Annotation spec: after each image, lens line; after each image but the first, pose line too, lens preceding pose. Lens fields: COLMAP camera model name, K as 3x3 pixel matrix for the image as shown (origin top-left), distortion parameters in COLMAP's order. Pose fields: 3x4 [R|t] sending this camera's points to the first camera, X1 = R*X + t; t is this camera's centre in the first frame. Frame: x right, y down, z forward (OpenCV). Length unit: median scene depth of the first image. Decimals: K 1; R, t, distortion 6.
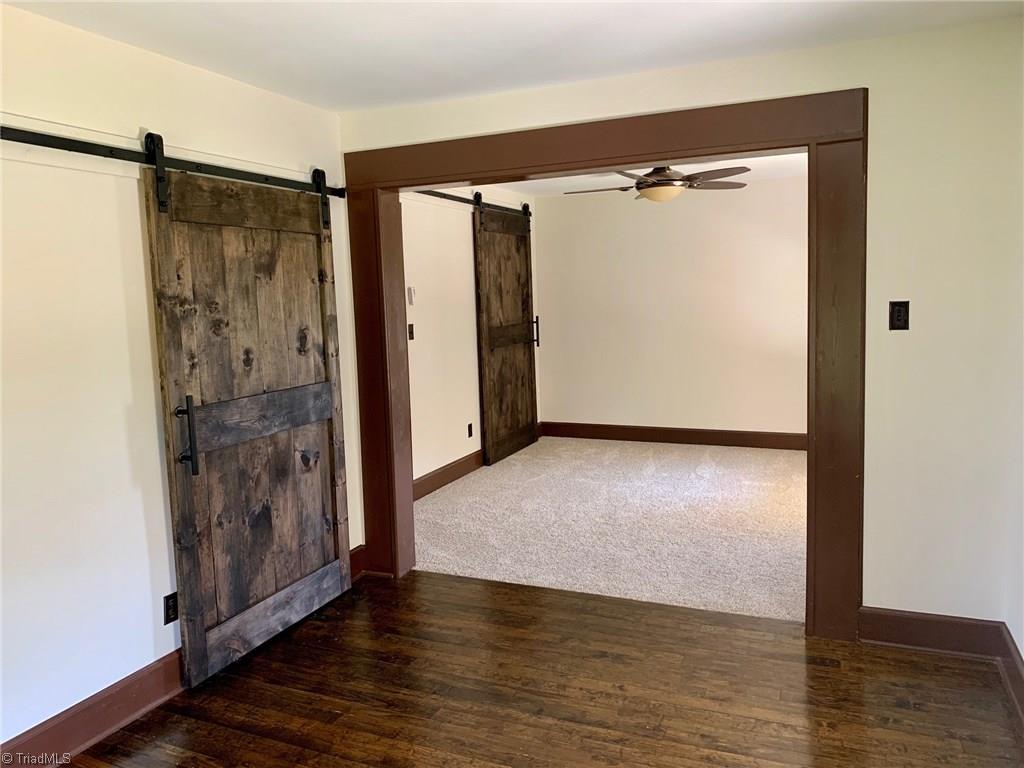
lens RADIAL K [[781.4, 0, 505.4], [0, 781.4, 378.4], [0, 0, 1]] dist [0.062068, -0.110492]
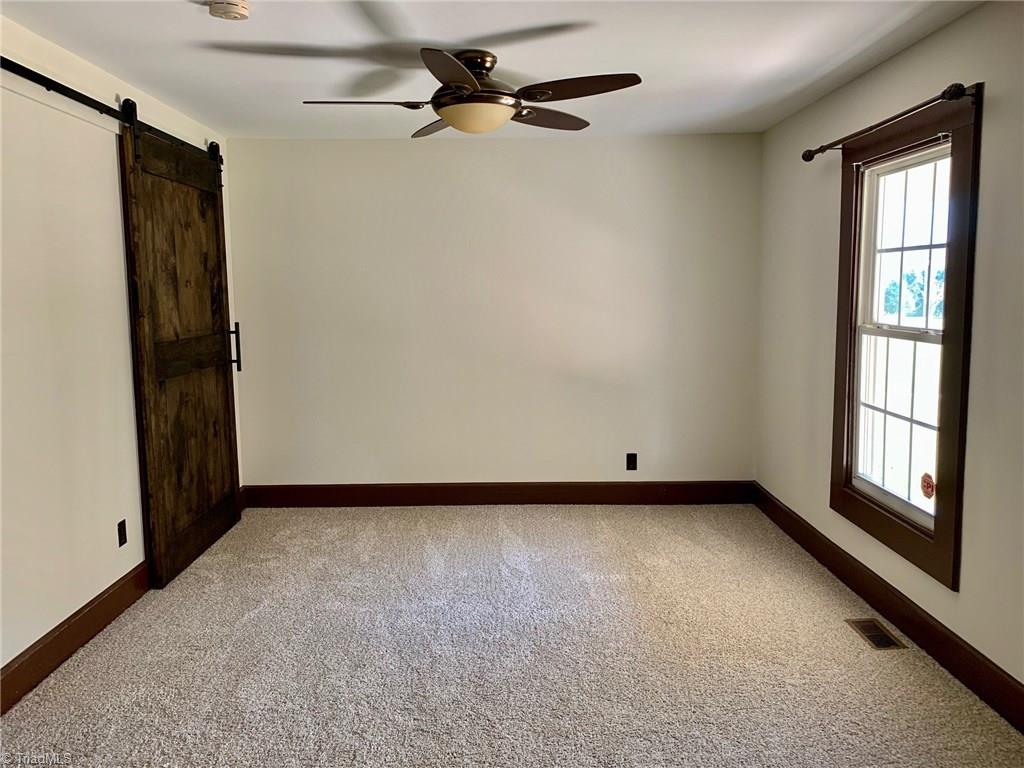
lens RADIAL K [[781.4, 0, 505.4], [0, 781.4, 378.4], [0, 0, 1]] dist [0.062068, -0.110492]
pose [[0.916072, -0.019028, 0.400562, -0.017239], [0.021037, 0.999779, -0.000618, -0.033092], [-0.400462, 0.008993, 0.916269, 0.368264]]
